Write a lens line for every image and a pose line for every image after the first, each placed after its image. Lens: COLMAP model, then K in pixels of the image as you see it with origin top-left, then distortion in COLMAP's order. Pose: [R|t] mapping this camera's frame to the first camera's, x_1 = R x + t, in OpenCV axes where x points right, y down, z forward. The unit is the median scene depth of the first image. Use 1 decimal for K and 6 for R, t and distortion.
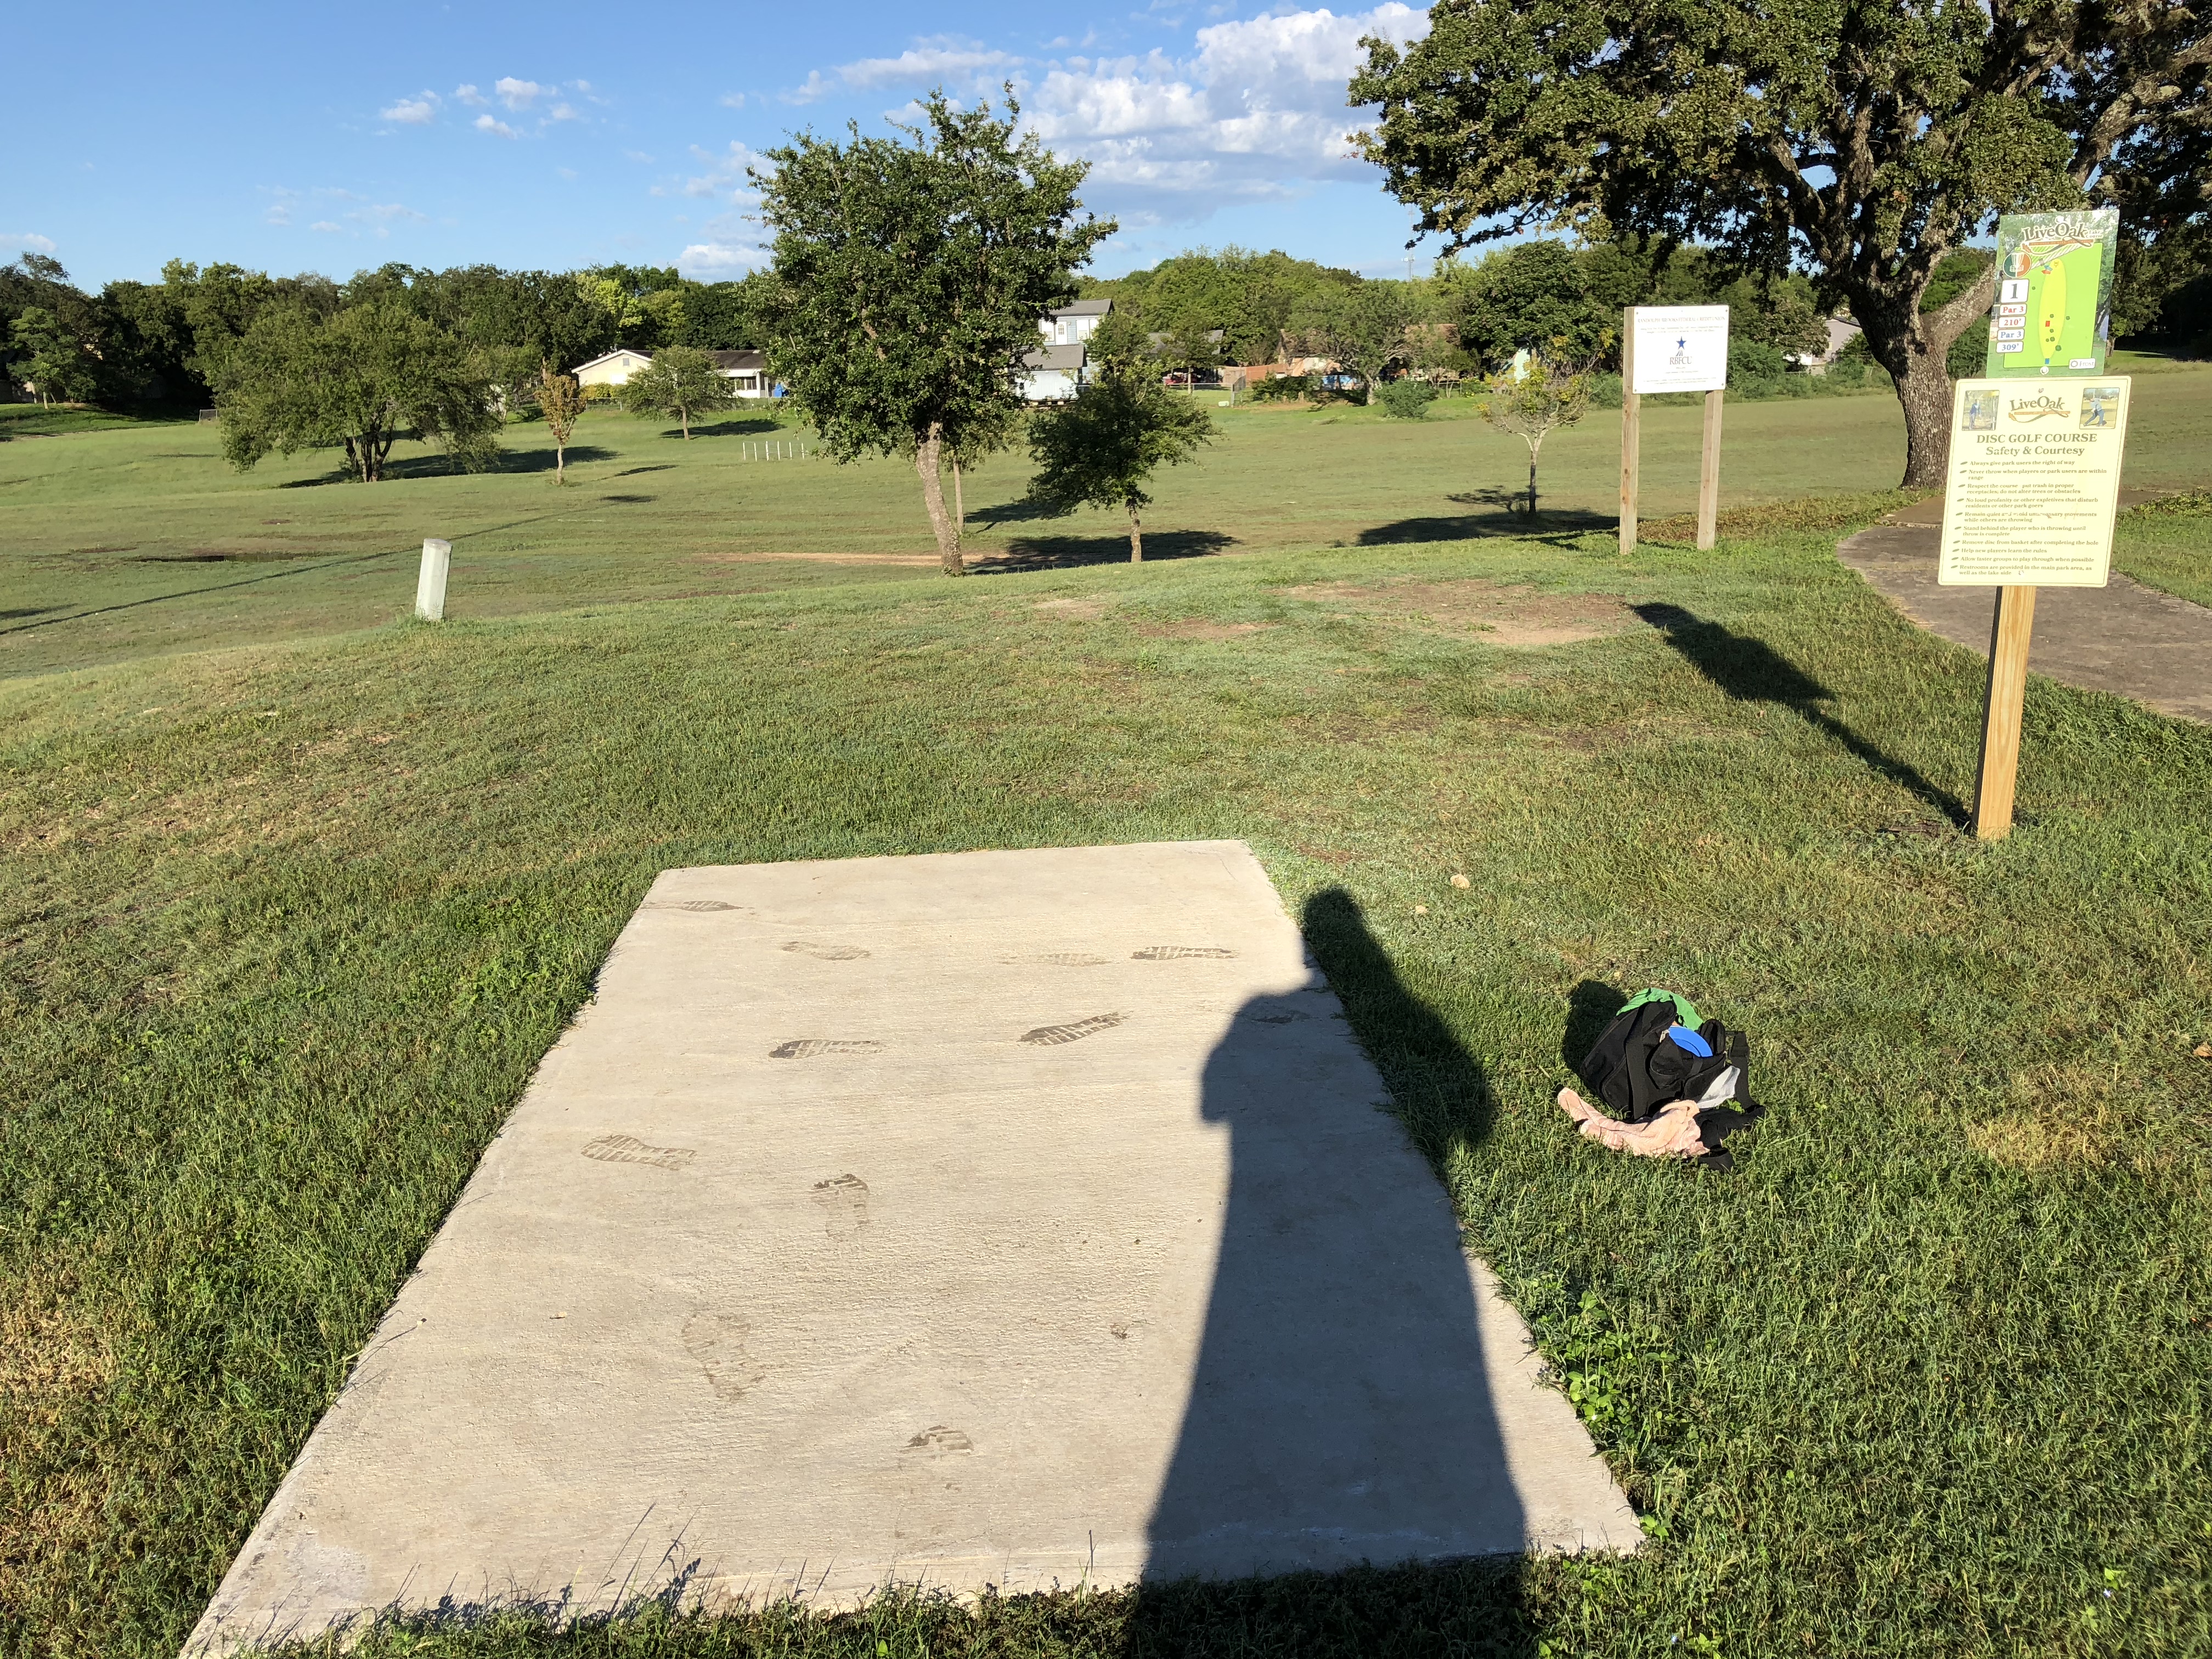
lens RADIAL K [[2078.9, 0, 1106.0], [0, 2078.9, 829.5], [0, 0, 1]] dist [0.123159, -0.002400]
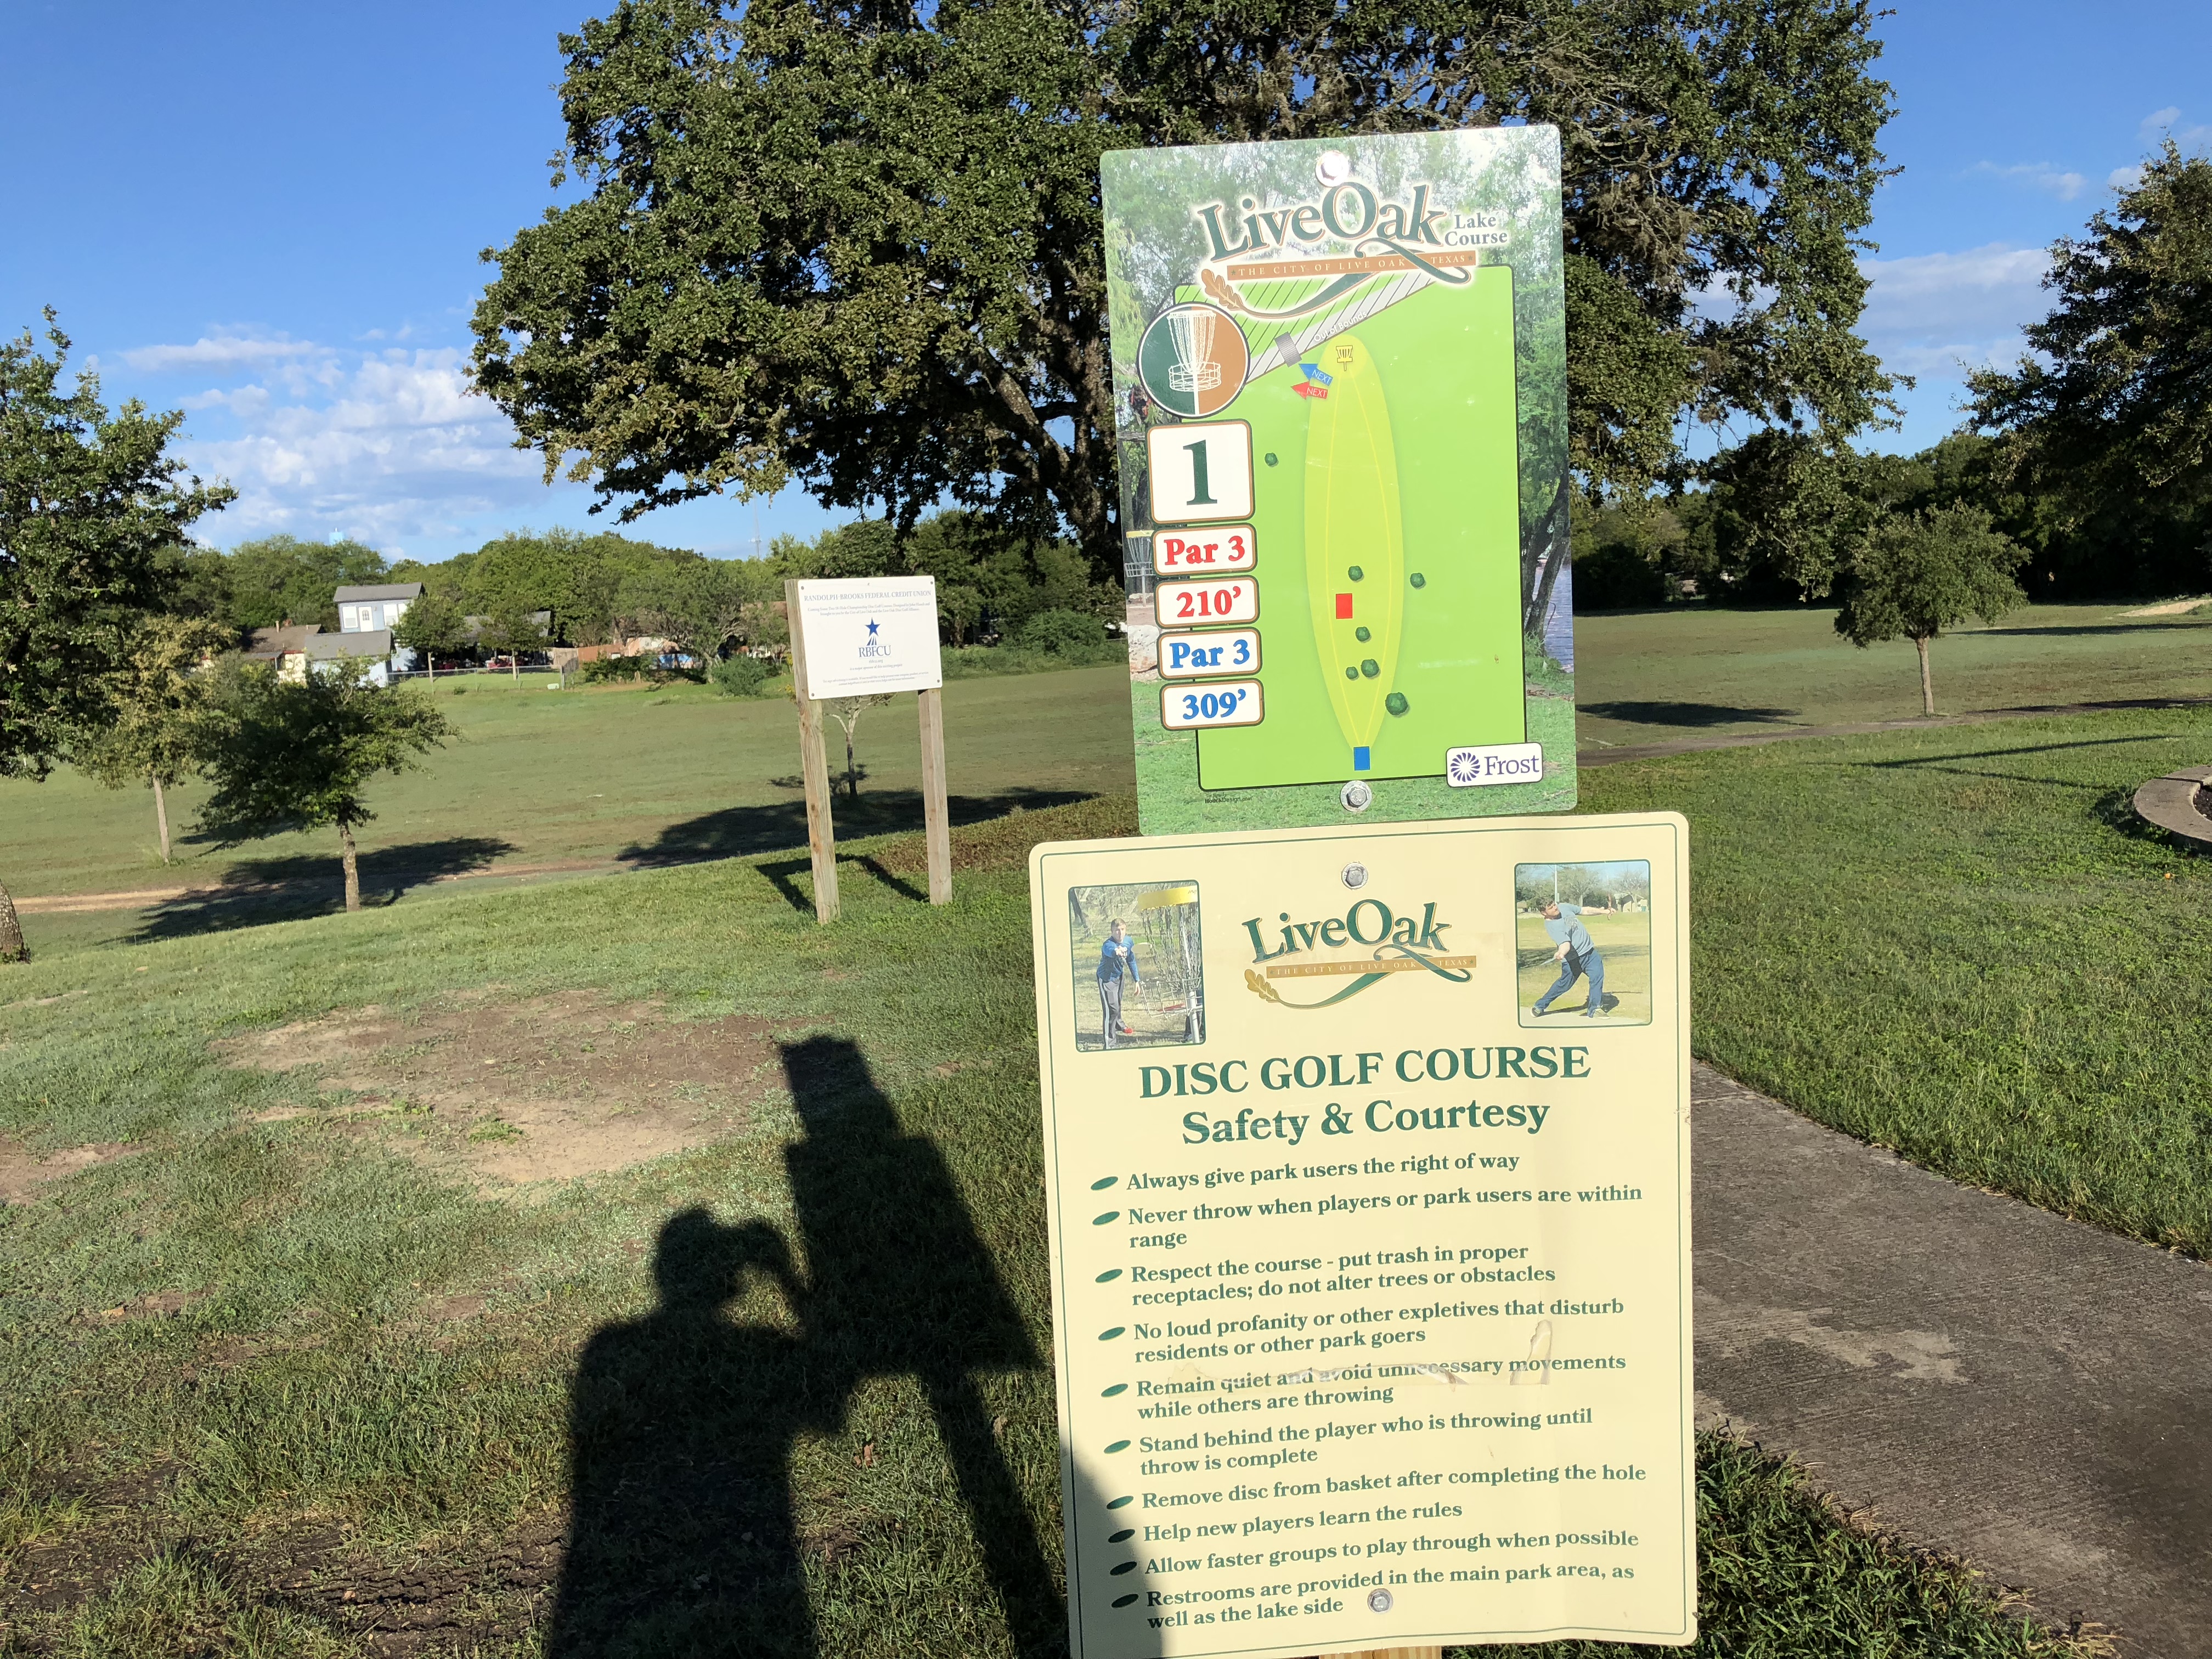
lens RADIAL K [[1812.4, 0, 1106.0], [0, 1812.4, 829.5], [0, 0, 1]] dist [0.211262, -0.259144]
pose [[0.958685, -0.069874, 0.275755, 0.116284], [0.100035, 0.990259, -0.096856, -0.063460], [-0.266301, 0.120439, 0.956336, 0.266193]]
